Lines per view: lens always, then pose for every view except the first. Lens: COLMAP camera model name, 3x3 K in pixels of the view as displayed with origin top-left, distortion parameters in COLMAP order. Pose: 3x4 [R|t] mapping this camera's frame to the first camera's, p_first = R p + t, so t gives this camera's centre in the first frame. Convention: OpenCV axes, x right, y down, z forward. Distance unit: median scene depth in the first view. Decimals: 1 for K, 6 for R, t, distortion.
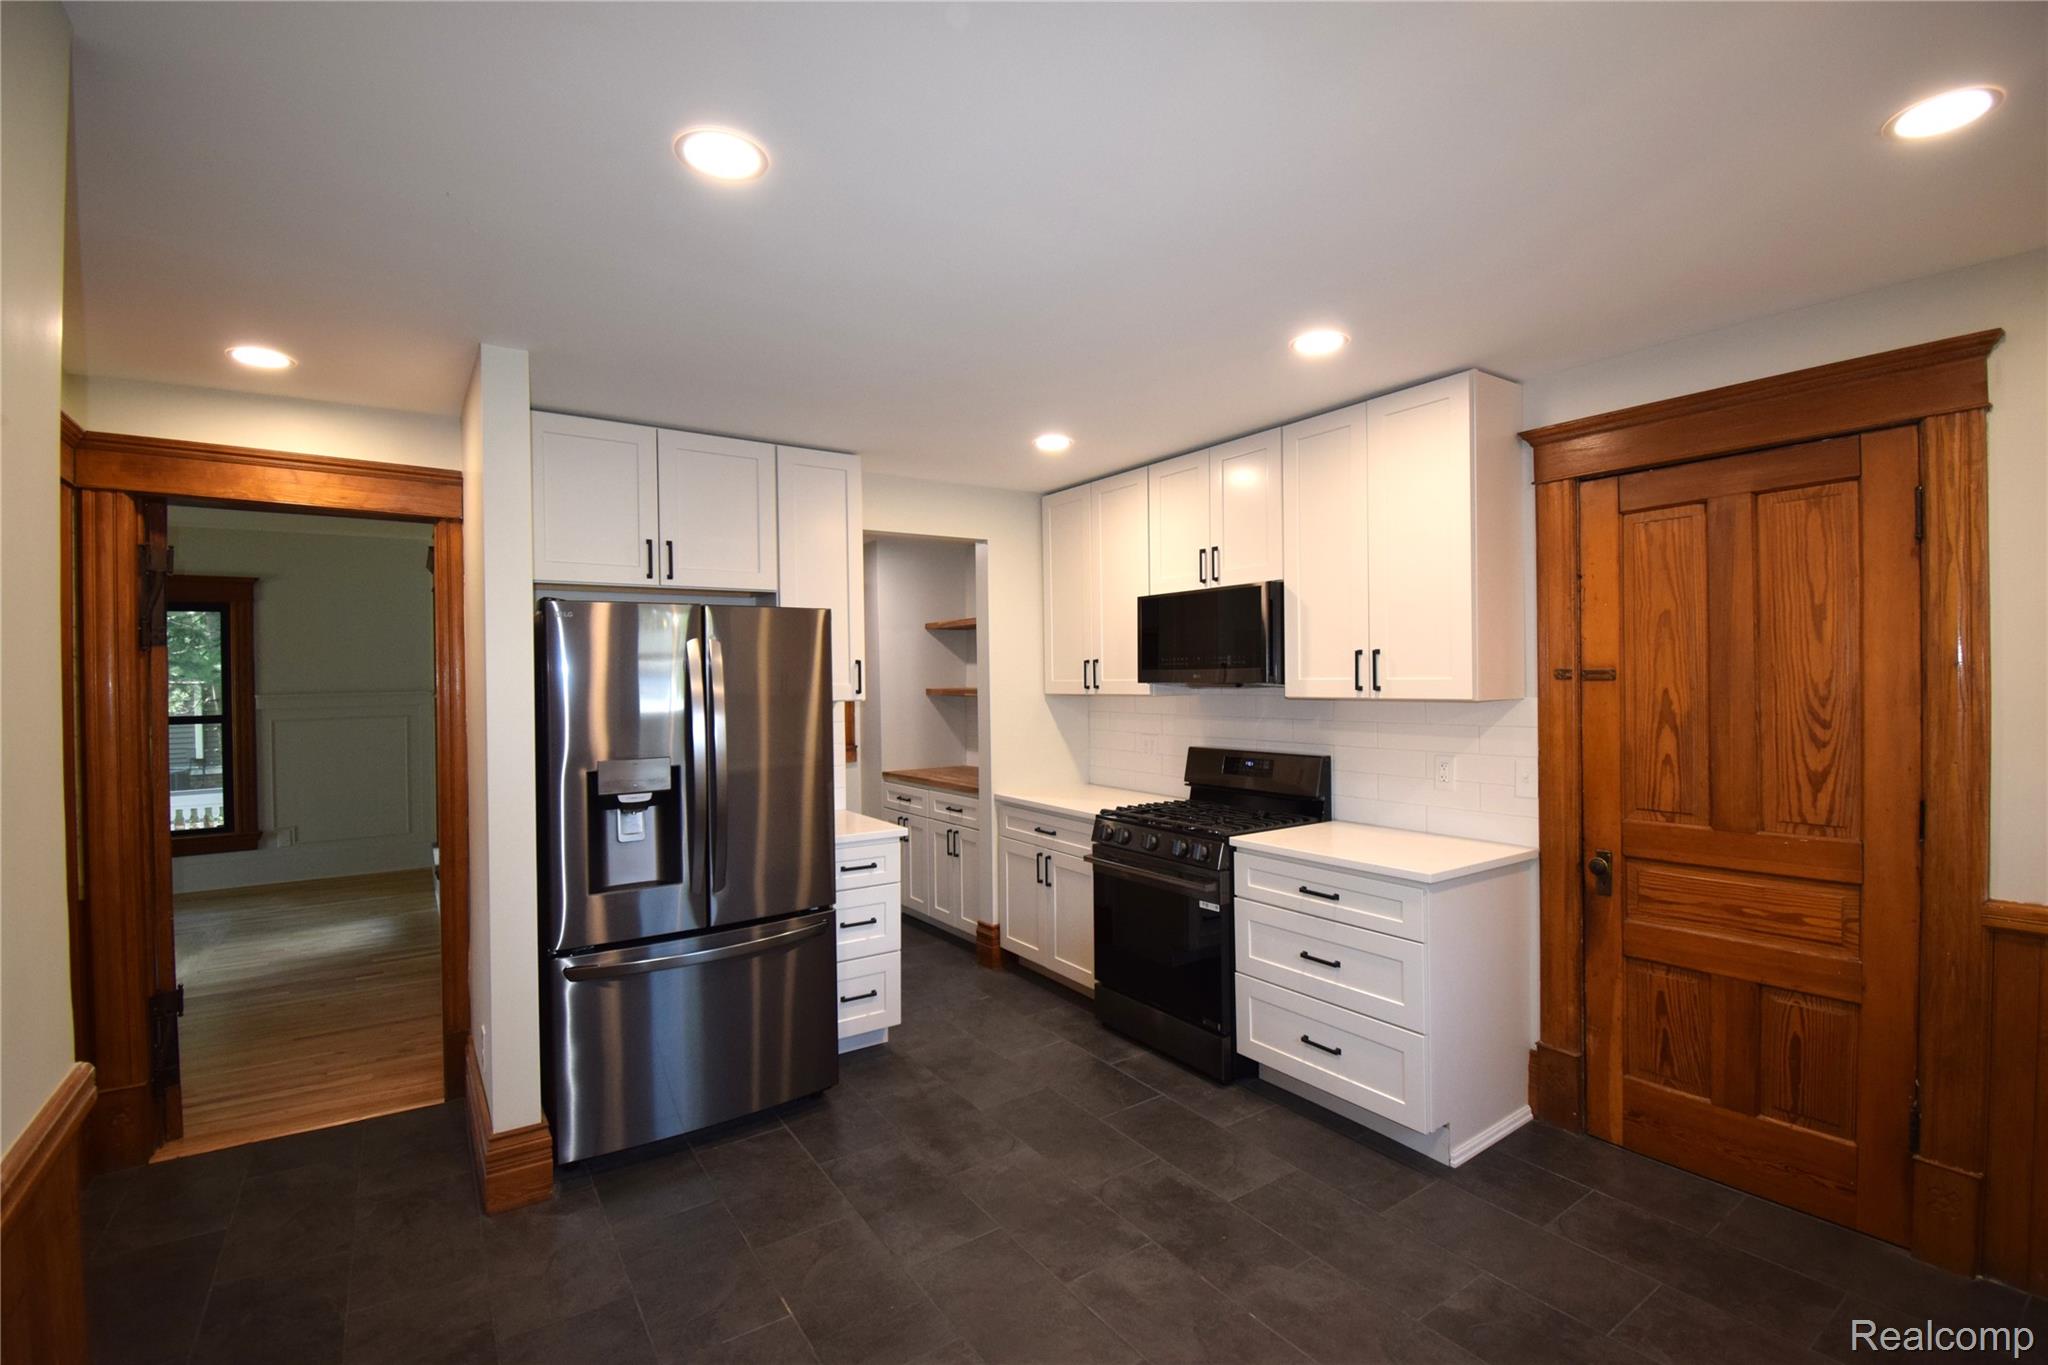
lens RADIAL K [[904.0, 0, 1034.4], [0, 904.0, 665.6], [0, 0, 1]] dist [0.004800, -0.010890]
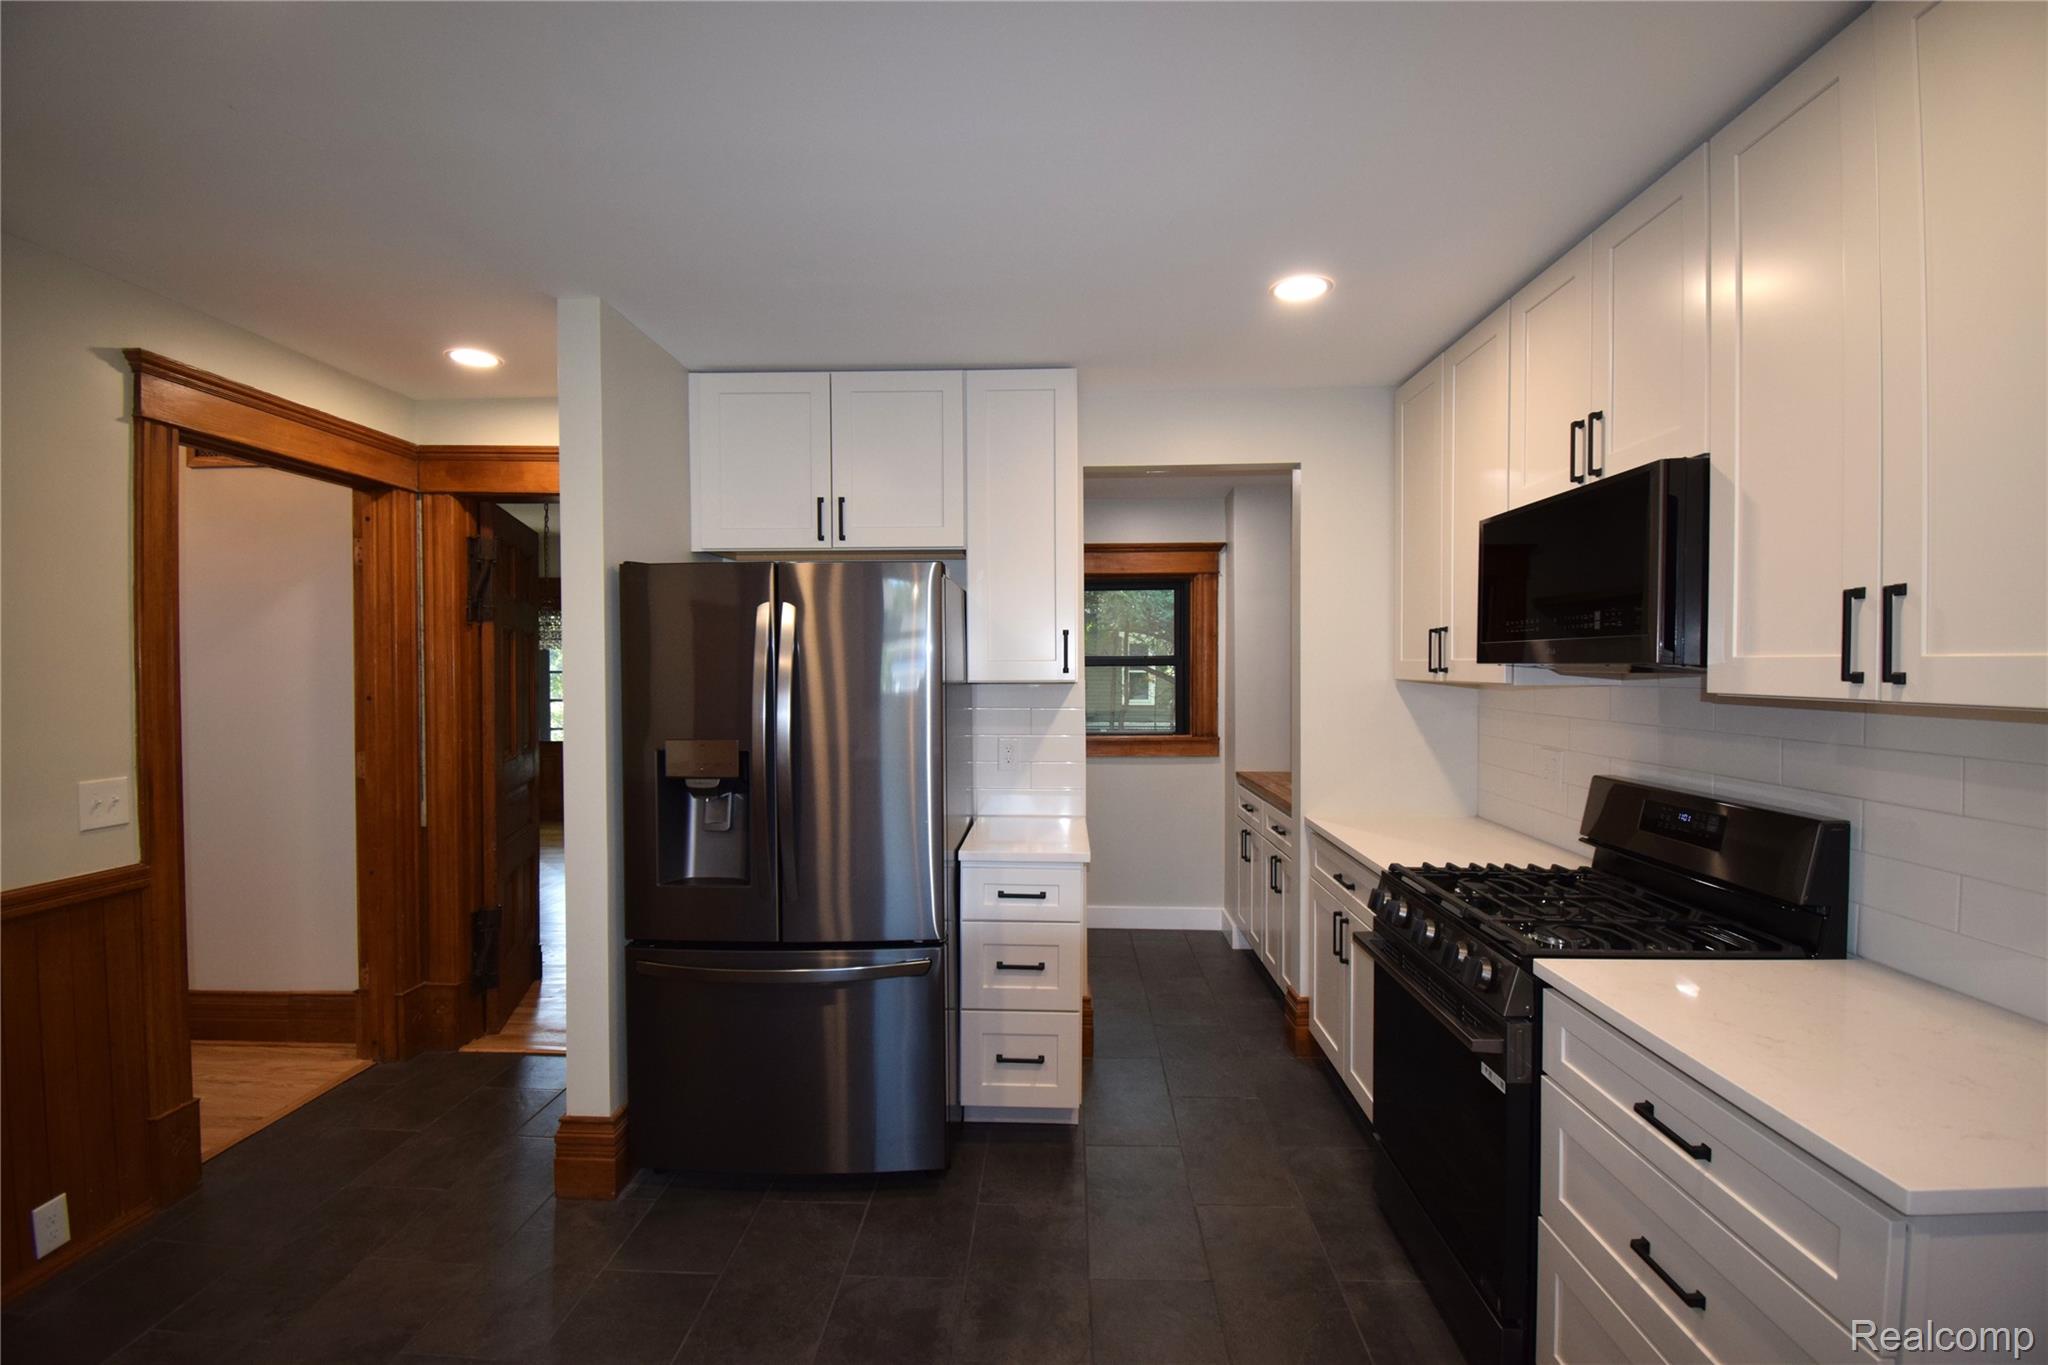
lens RADIAL K [[904.0, 0, 1030.2], [0, 904.0, 674.7], [0, 0, 1]] dist [0.004800, -0.010890]
pose [[0.800616, 0.018289, -0.598899, 0.281479], [-0.001123, 0.999578, 0.029024, 0.011240], [0.599177, -0.022564, 0.800299, 0.397732]]
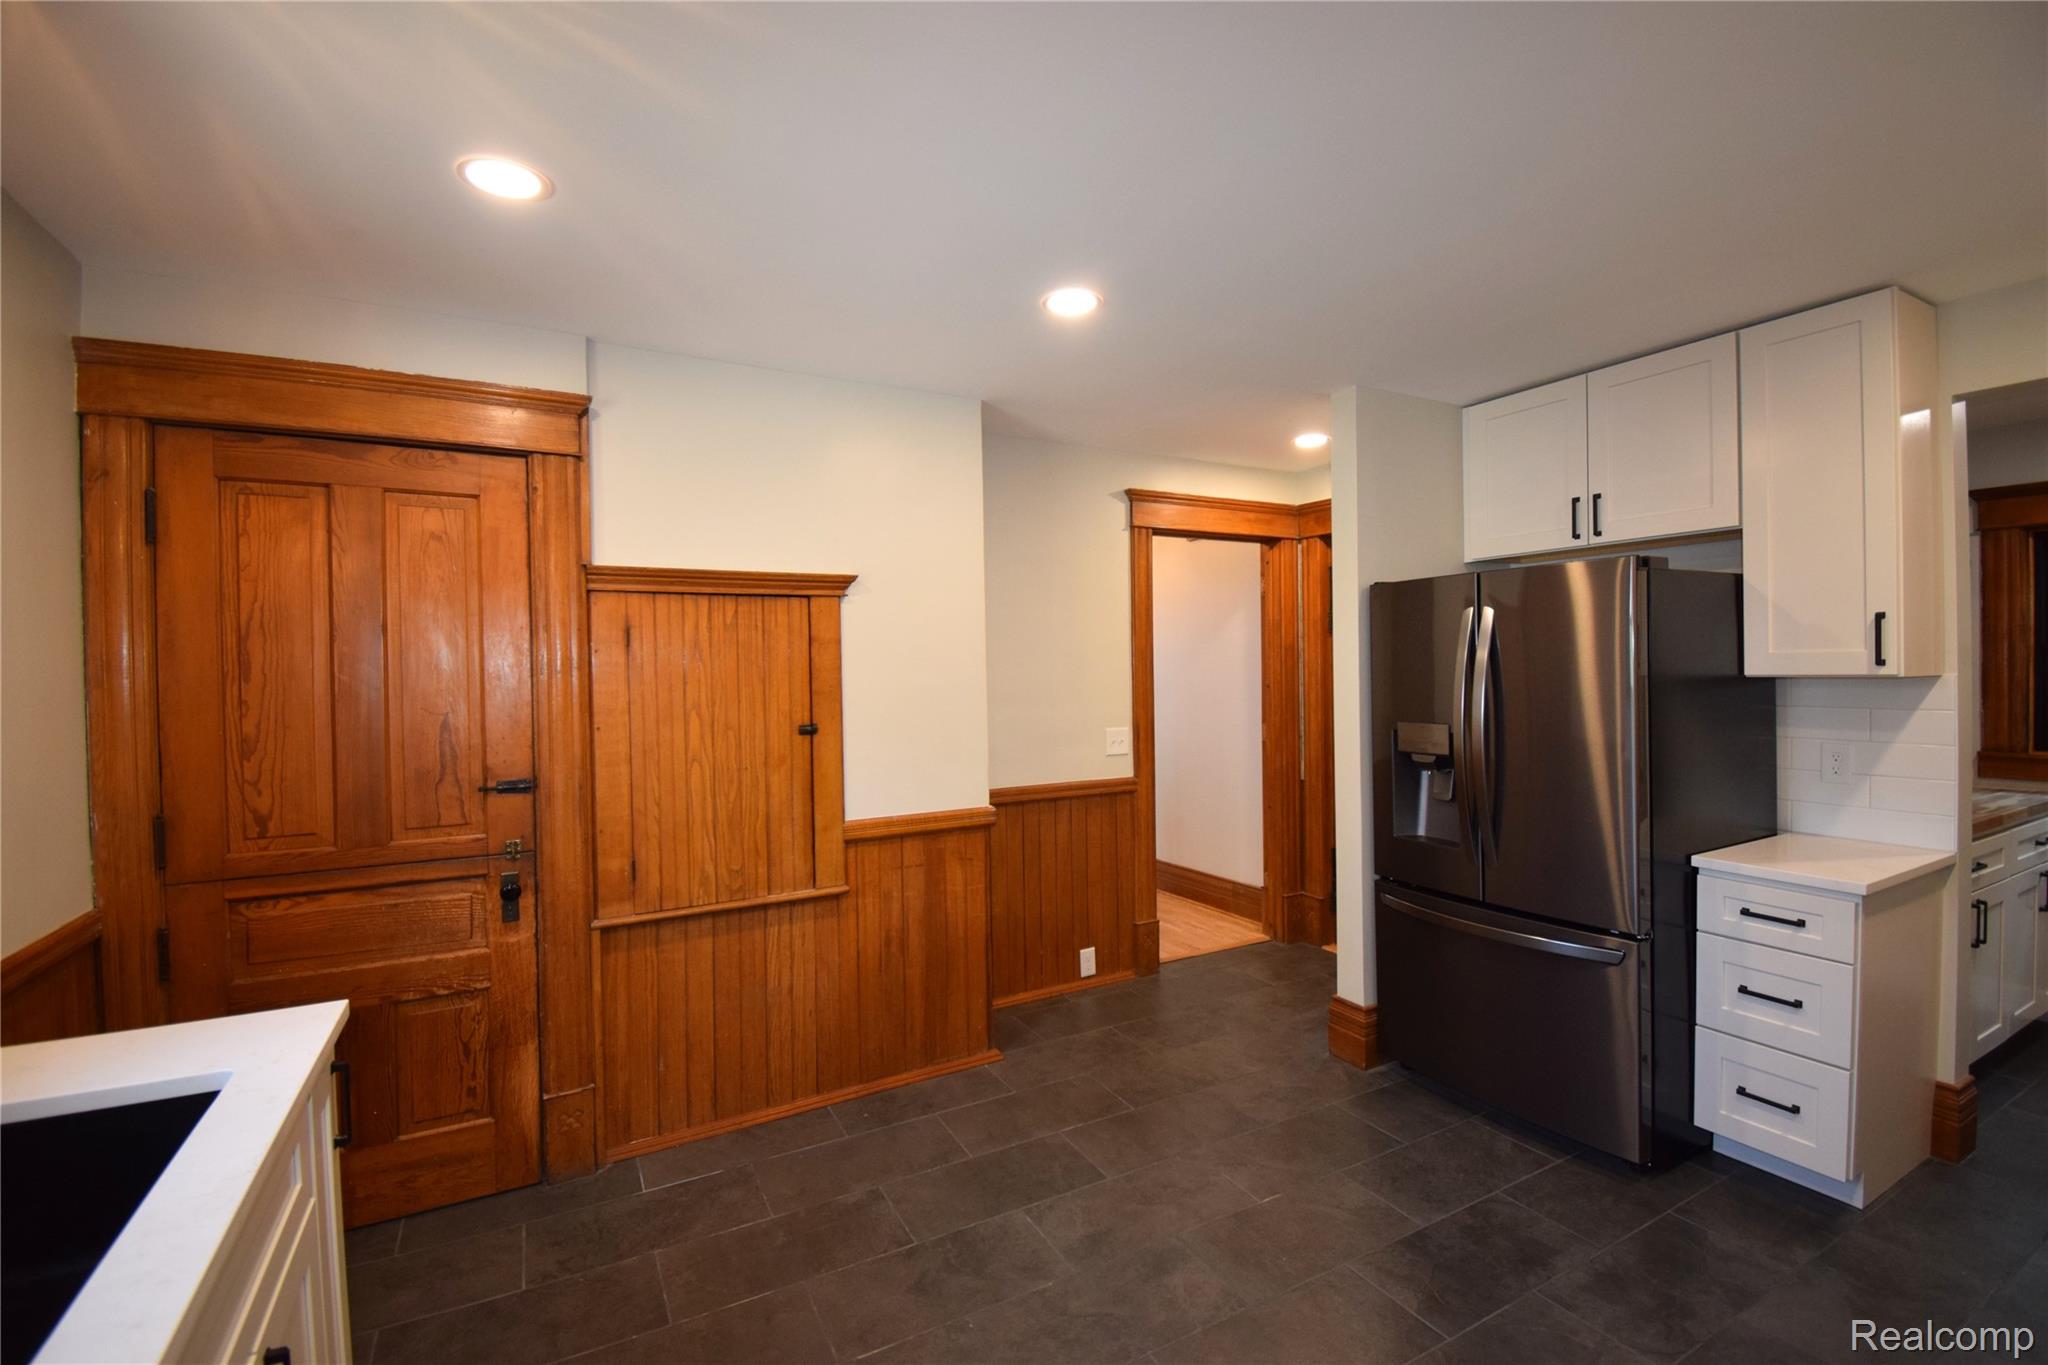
lens RADIAL K [[904.0, 0, 1030.8], [0, 904.0, 676.4], [0, 0, 1]] dist [0.004800, -0.010890]
pose [[-0.109888, 0.025140, -0.993626, 0.562165], [0.030524, 0.999294, 0.021908, 0.007539], [0.993475, -0.027922, -0.110578, 0.535633]]
